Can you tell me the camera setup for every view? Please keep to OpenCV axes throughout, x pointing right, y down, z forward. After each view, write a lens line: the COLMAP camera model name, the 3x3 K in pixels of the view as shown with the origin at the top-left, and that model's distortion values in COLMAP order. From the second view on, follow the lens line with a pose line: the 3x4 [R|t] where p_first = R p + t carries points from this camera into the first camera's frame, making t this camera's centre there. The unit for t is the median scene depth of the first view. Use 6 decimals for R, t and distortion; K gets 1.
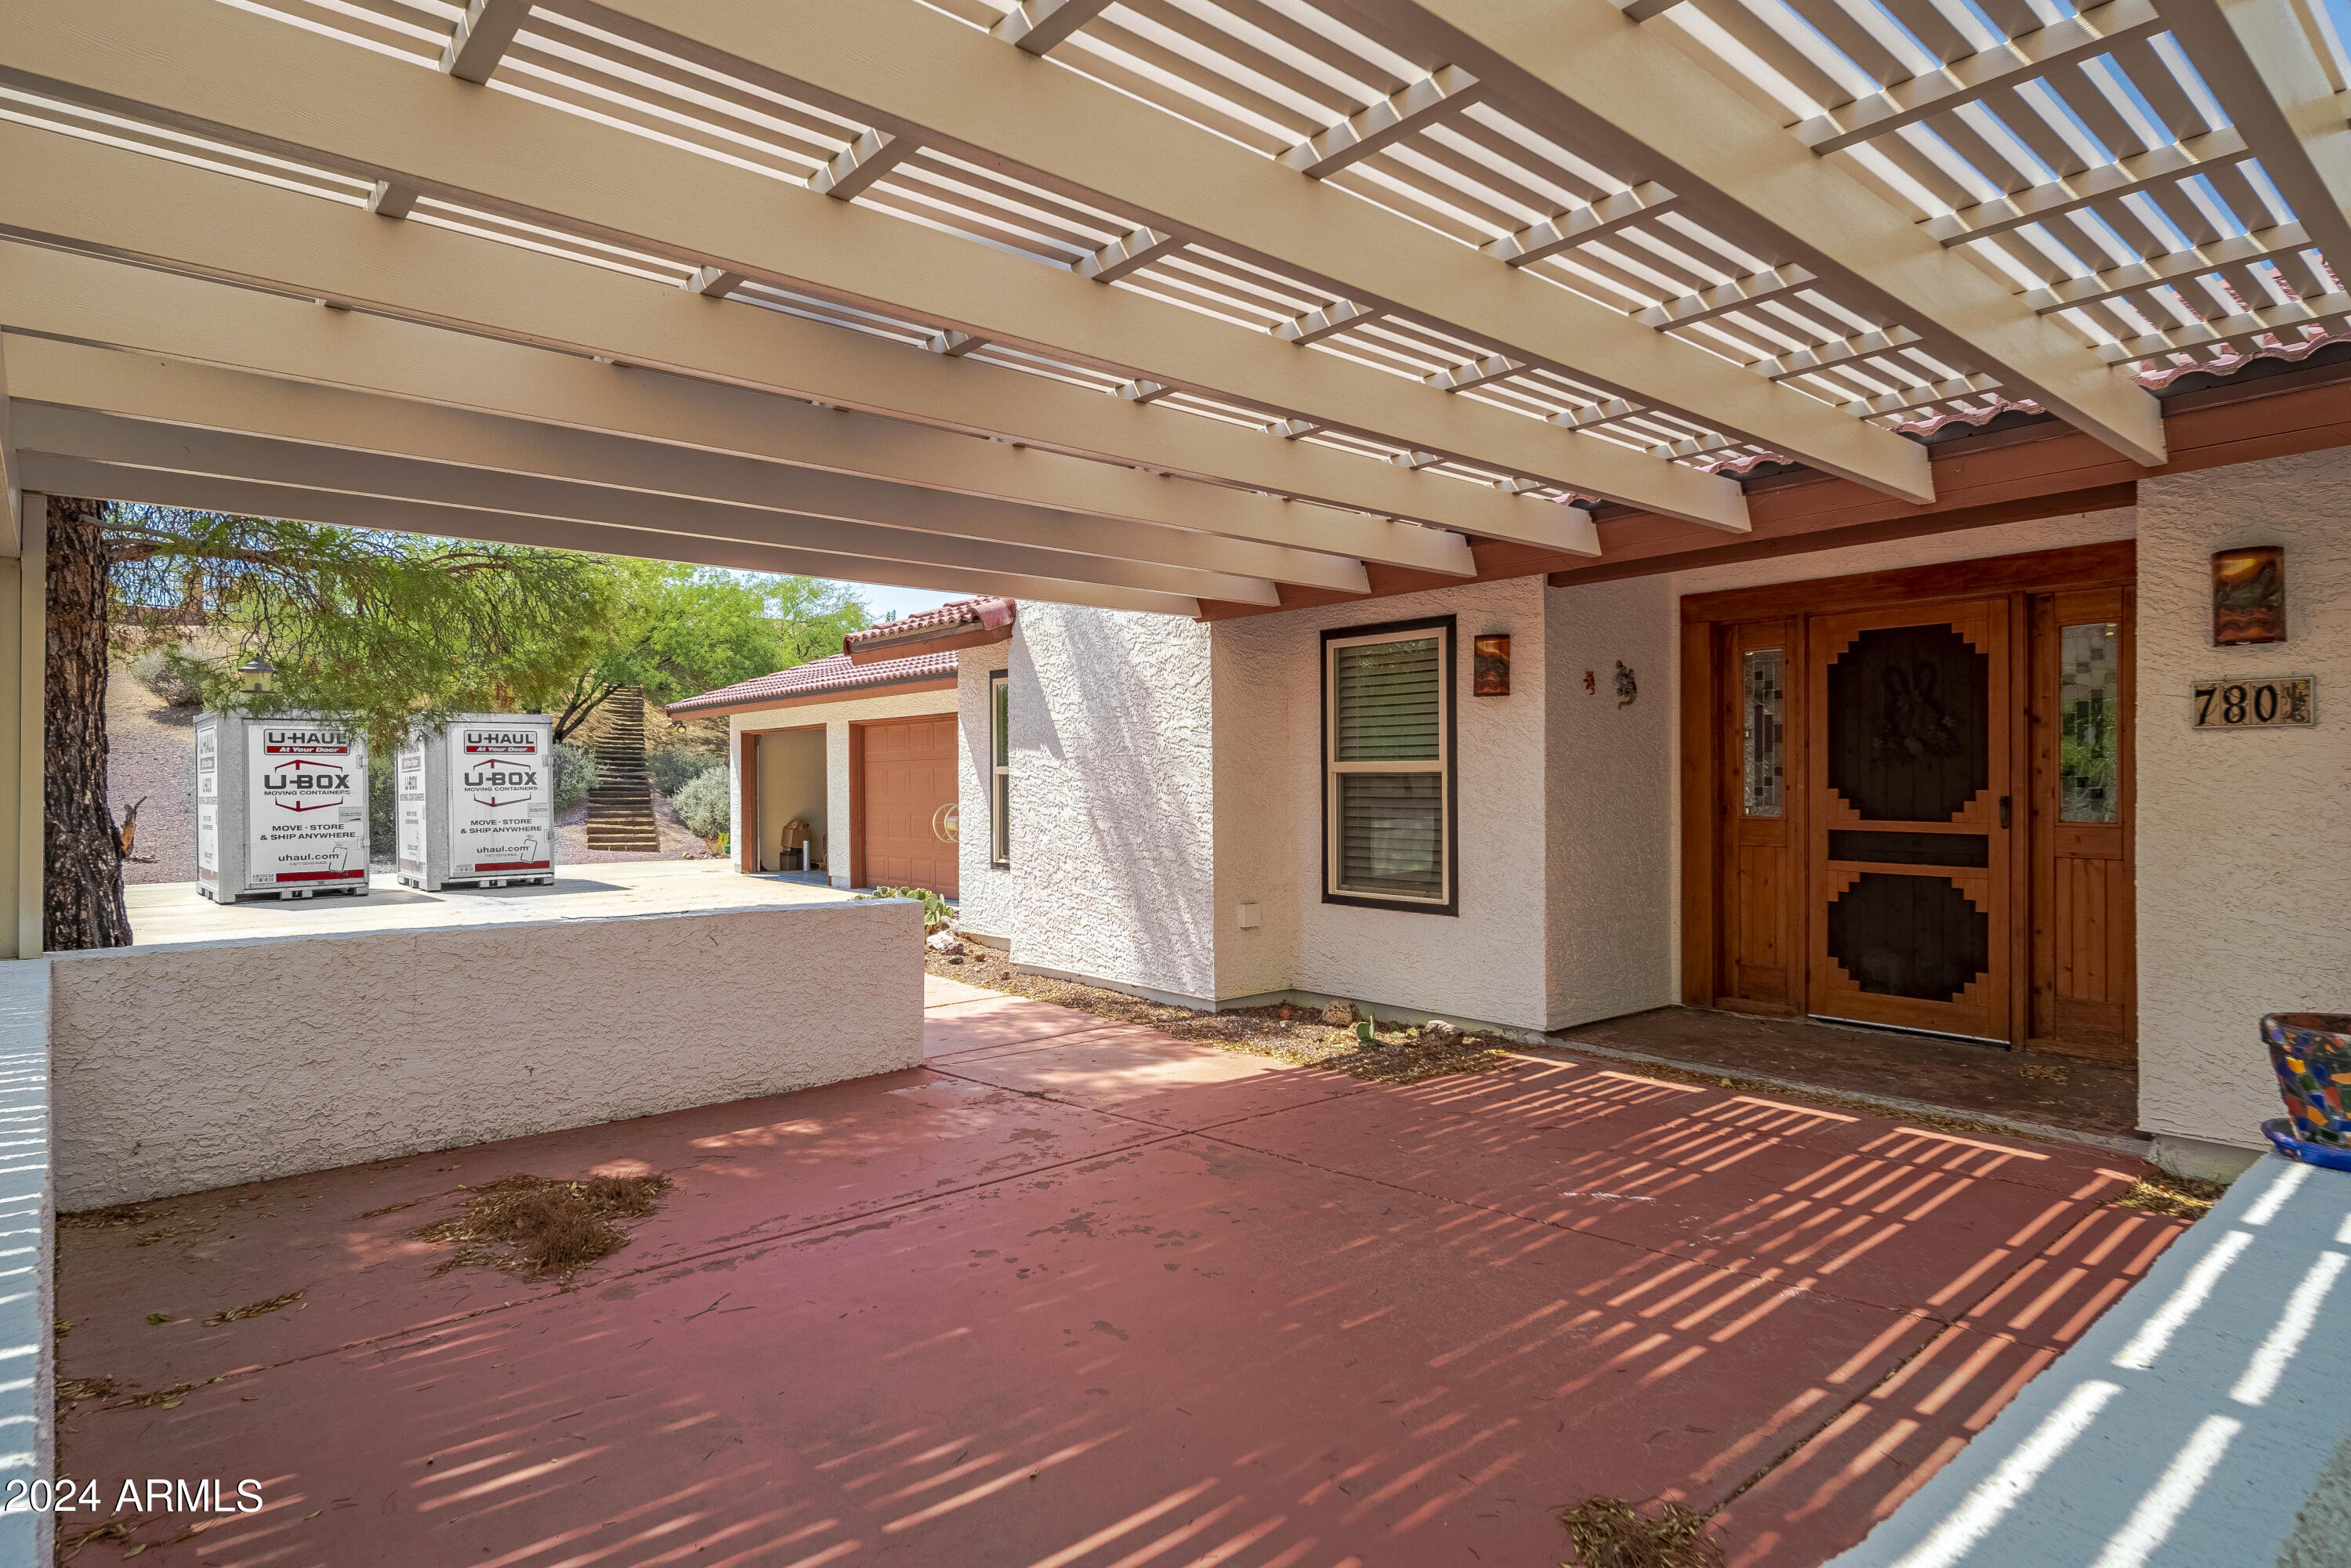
lens RADIAL K [[1297.8, 0, 1181.3], [0, 1297.8, 779.4], [0, 0, 1]] dist [0.019823, 0.000185]
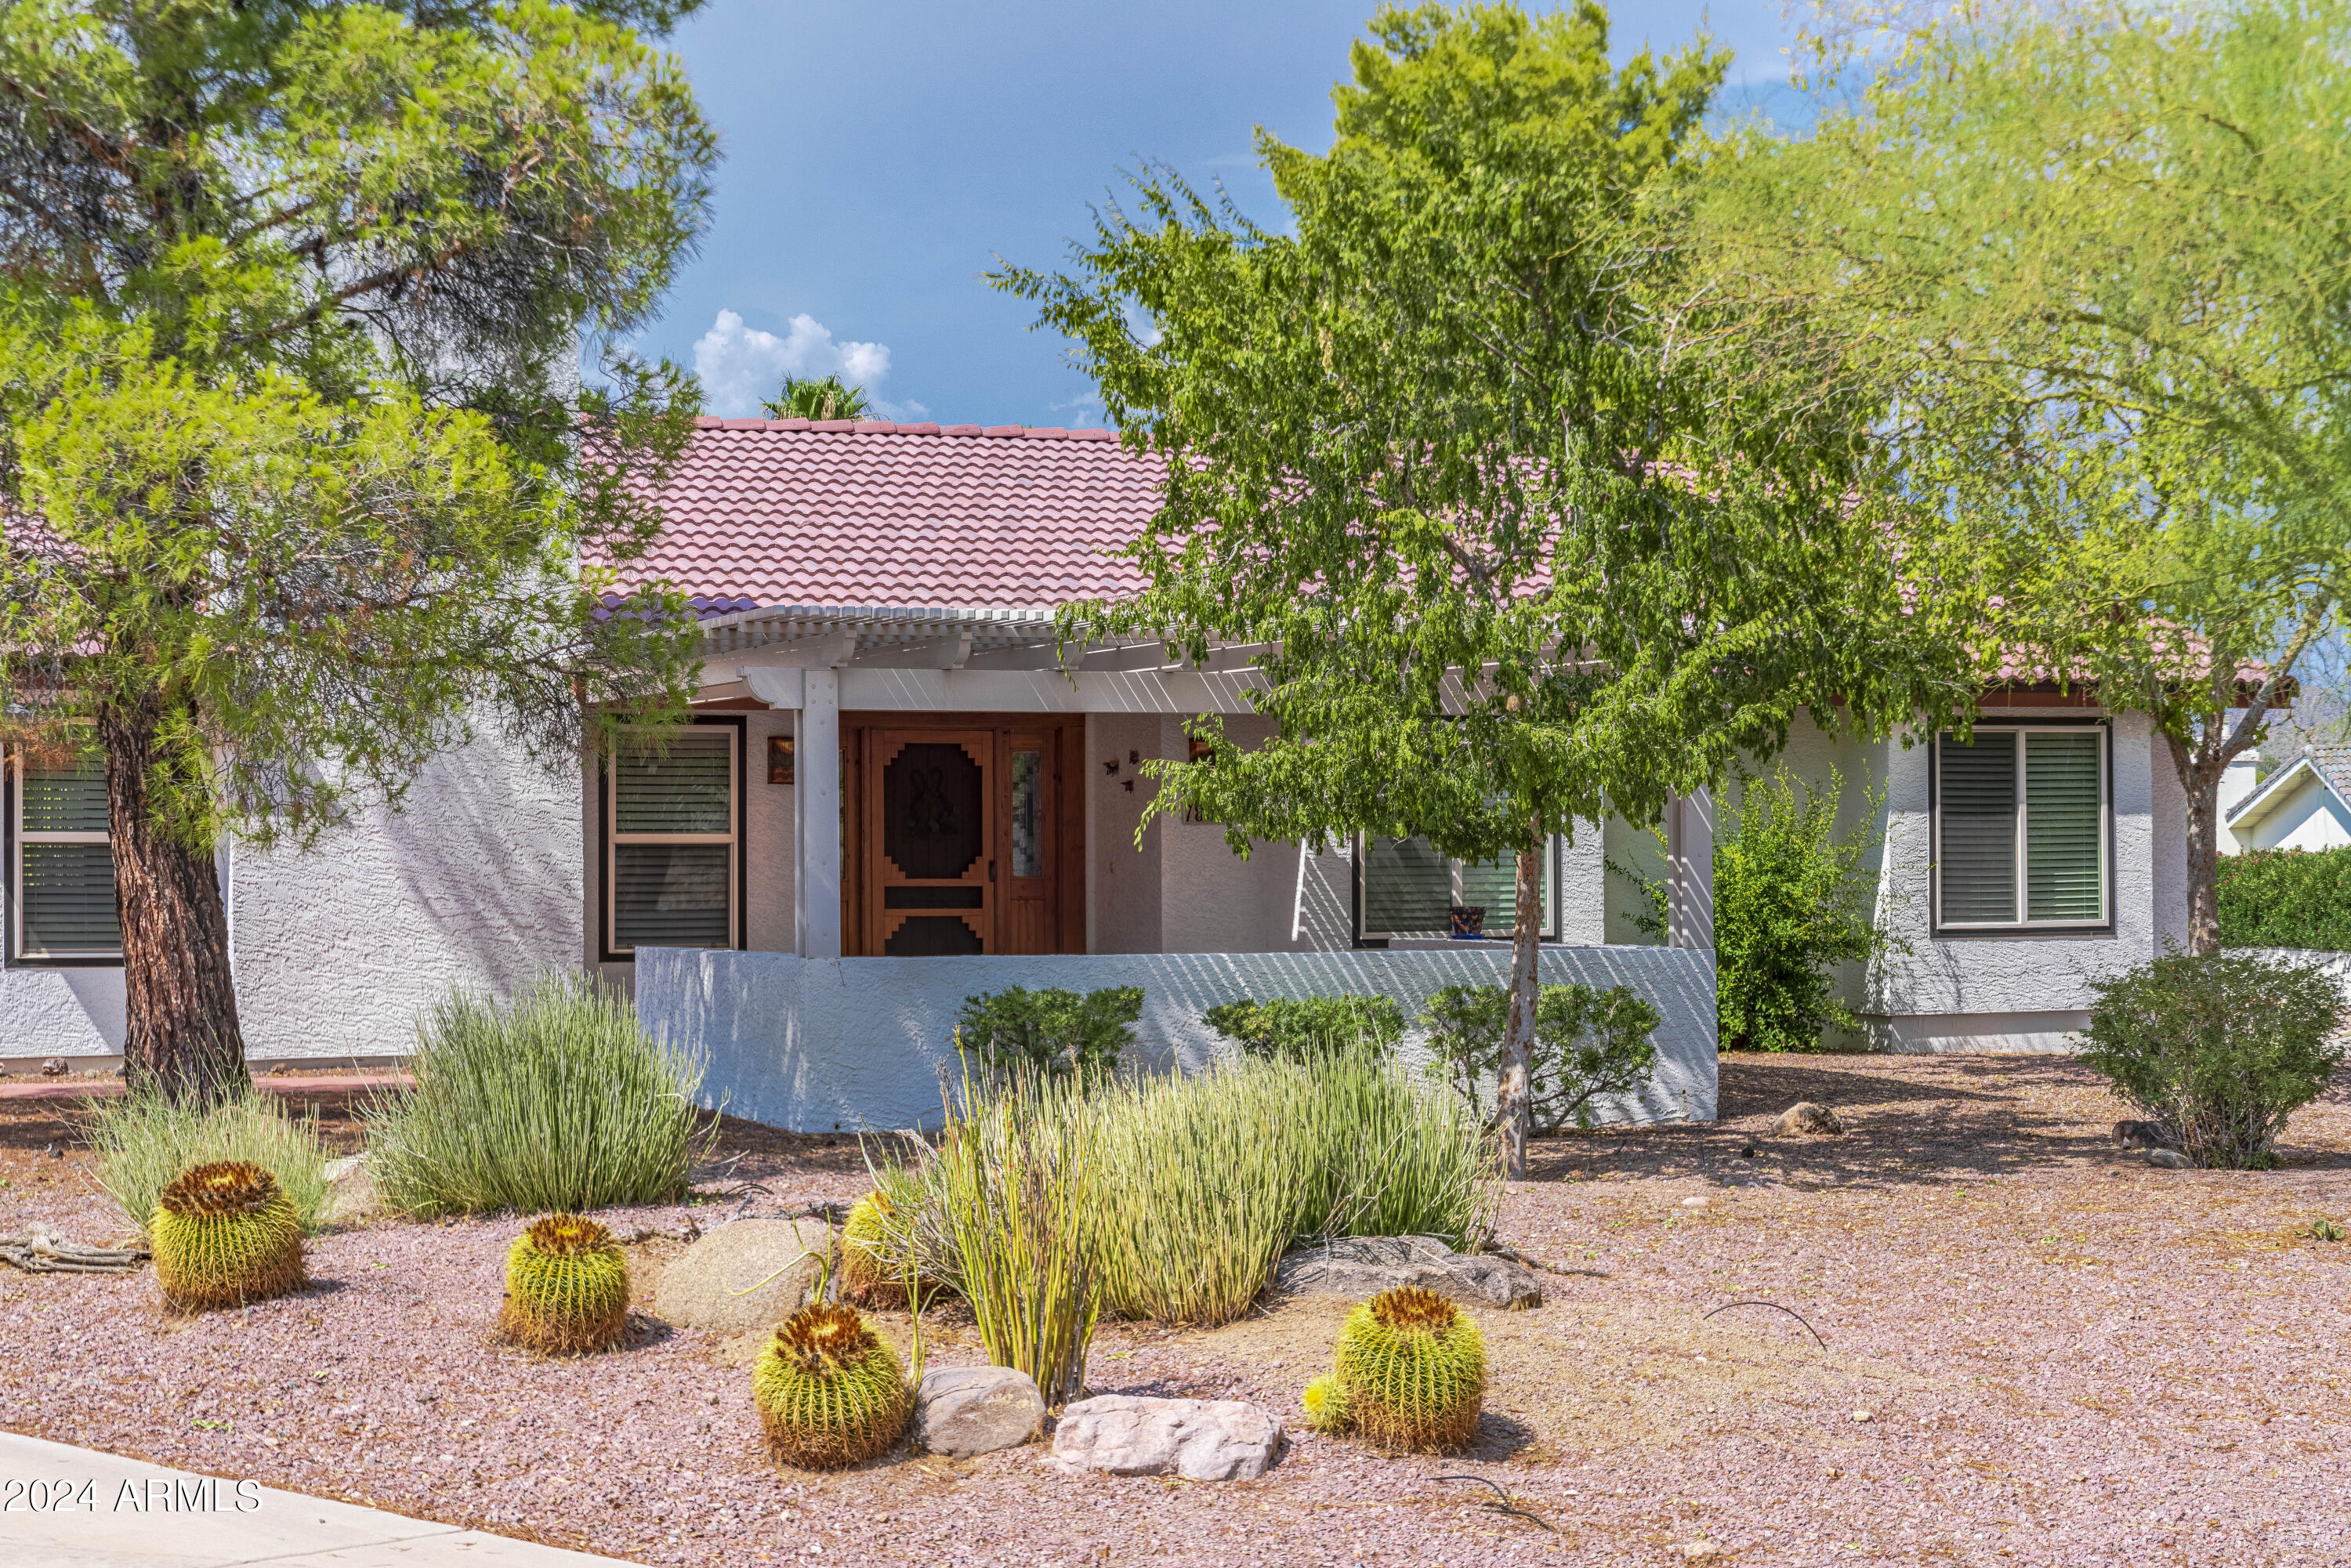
lens RADIAL K [[3996.5, 0, 1174.8], [0, 3996.5, 787.7], [0, 0, 1]] dist [-0.036250, 0.000000]
pose [[0.321451, 0.015423, 0.946801, -3.206501], [0.003099, 0.999845, -0.017339, 0.008370], [-0.946921, 0.008507, 0.321353, -0.599957]]
